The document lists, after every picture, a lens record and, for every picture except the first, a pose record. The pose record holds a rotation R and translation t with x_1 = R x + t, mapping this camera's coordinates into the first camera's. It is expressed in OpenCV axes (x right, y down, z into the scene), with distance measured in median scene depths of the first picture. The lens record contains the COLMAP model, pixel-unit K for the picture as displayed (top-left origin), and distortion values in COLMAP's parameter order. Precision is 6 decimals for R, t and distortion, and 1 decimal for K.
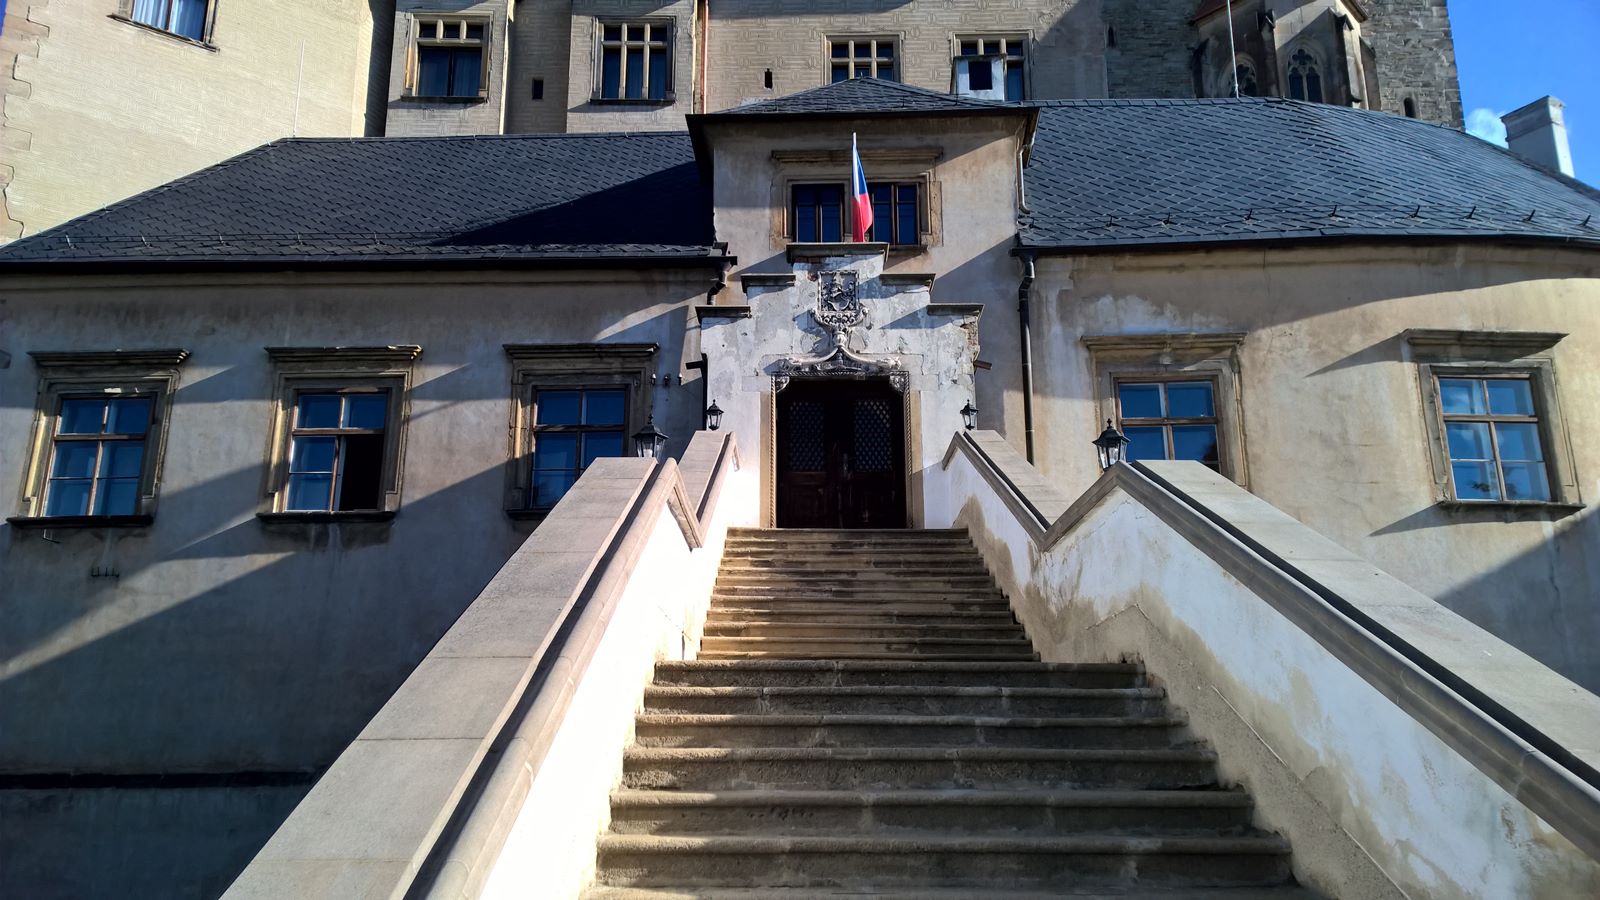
lens RADIAL K [[1208.5, 0, 800.0], [0, 1208.5, 450.0], [0, 0, 1]] dist [0.105040, -0.088510]
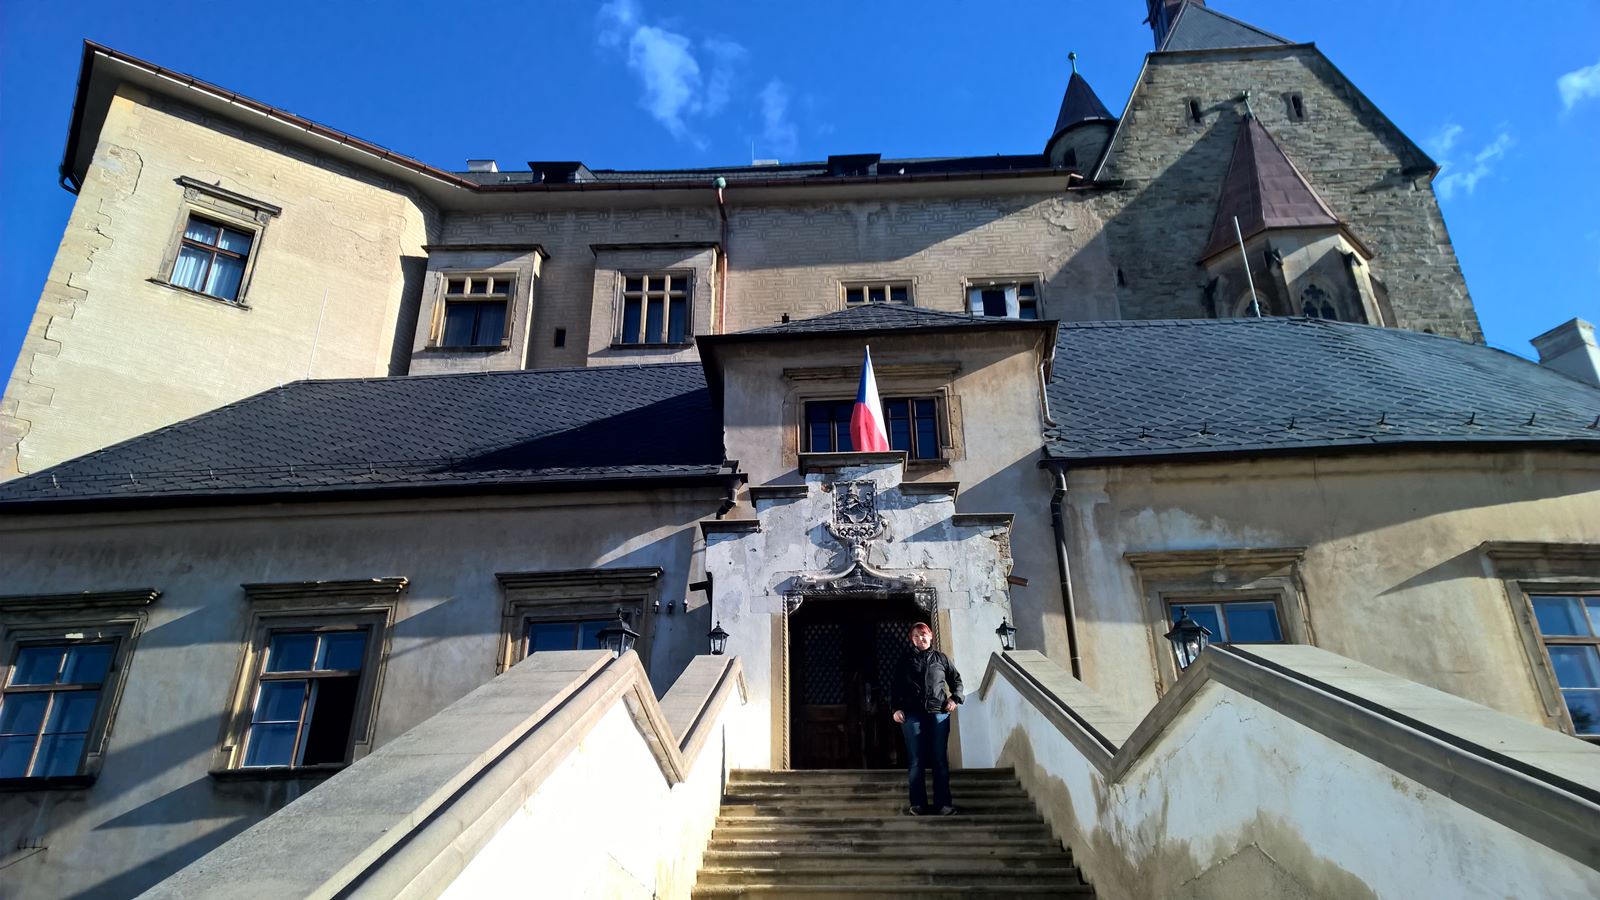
lens RADIAL K [[1196.7, 0, 794.4], [0, 1196.7, 409.9], [0, 0, 1]] dist [0.102500, -0.091847]
pose [[0.999447, -0.022028, -0.024915, 0.008787], [0.015303, 0.969768, -0.243549, 0.019382], [0.029527, 0.243033, 0.969569, 0.084967]]
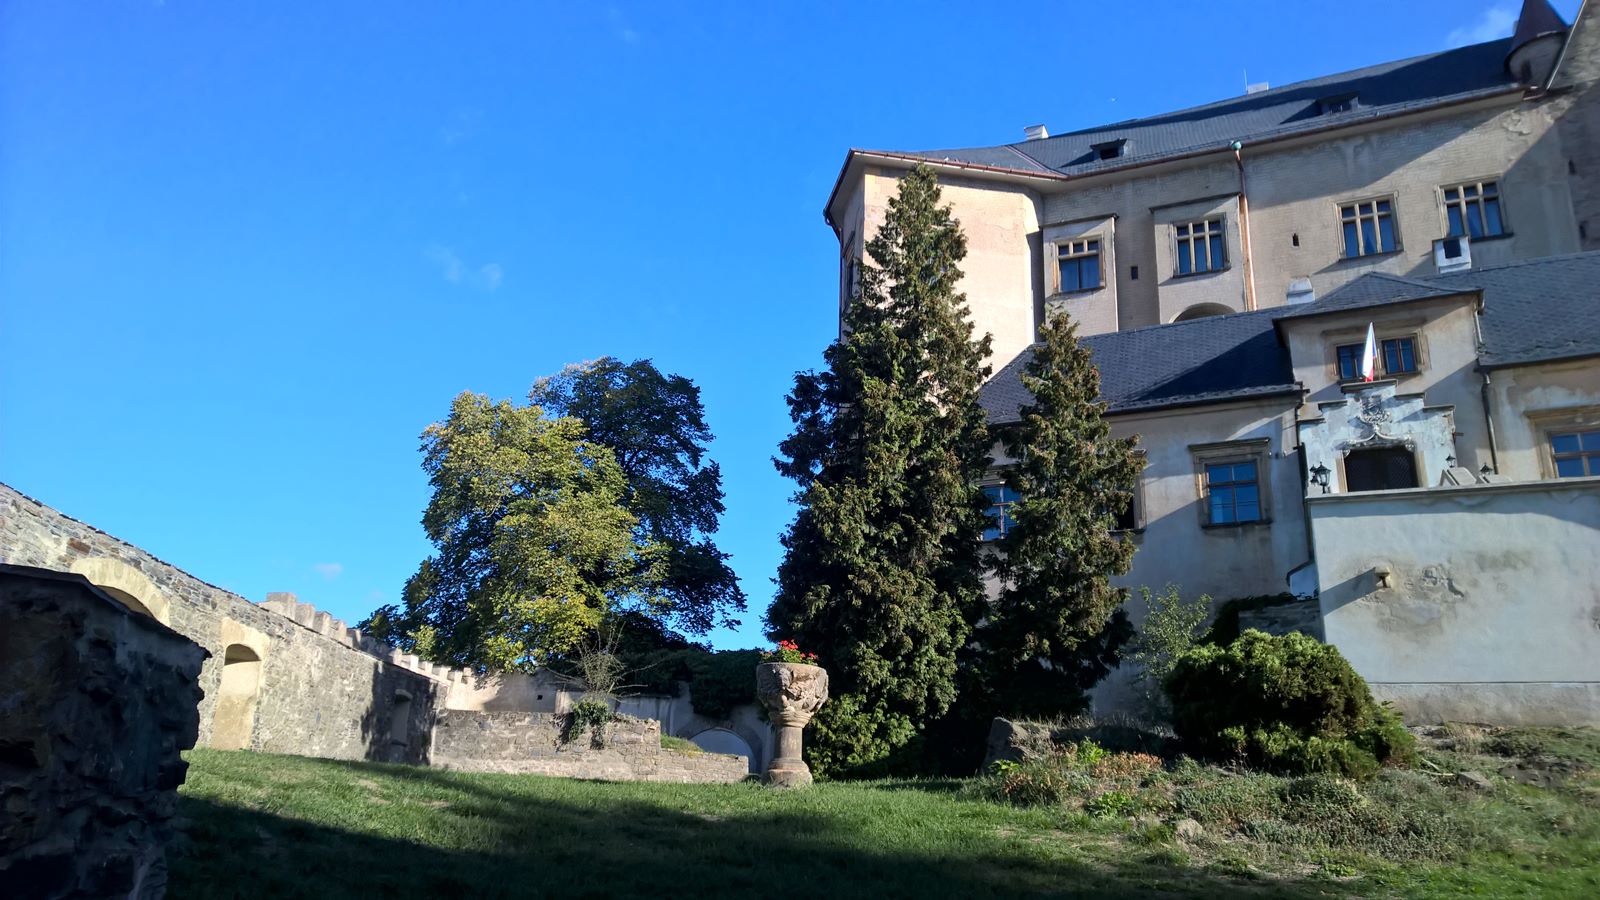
lens RADIAL K [[1271.1, 0, 755.6], [0, 1271.1, 430.8], [0, 0, 1]] dist [0.118073, -0.088946]
pose [[0.914515, -0.097965, -0.392512, -0.055004], [0.071404, 0.994092, -0.081746, 0.014280], [0.398201, 0.046731, 0.916107, -1.252264]]
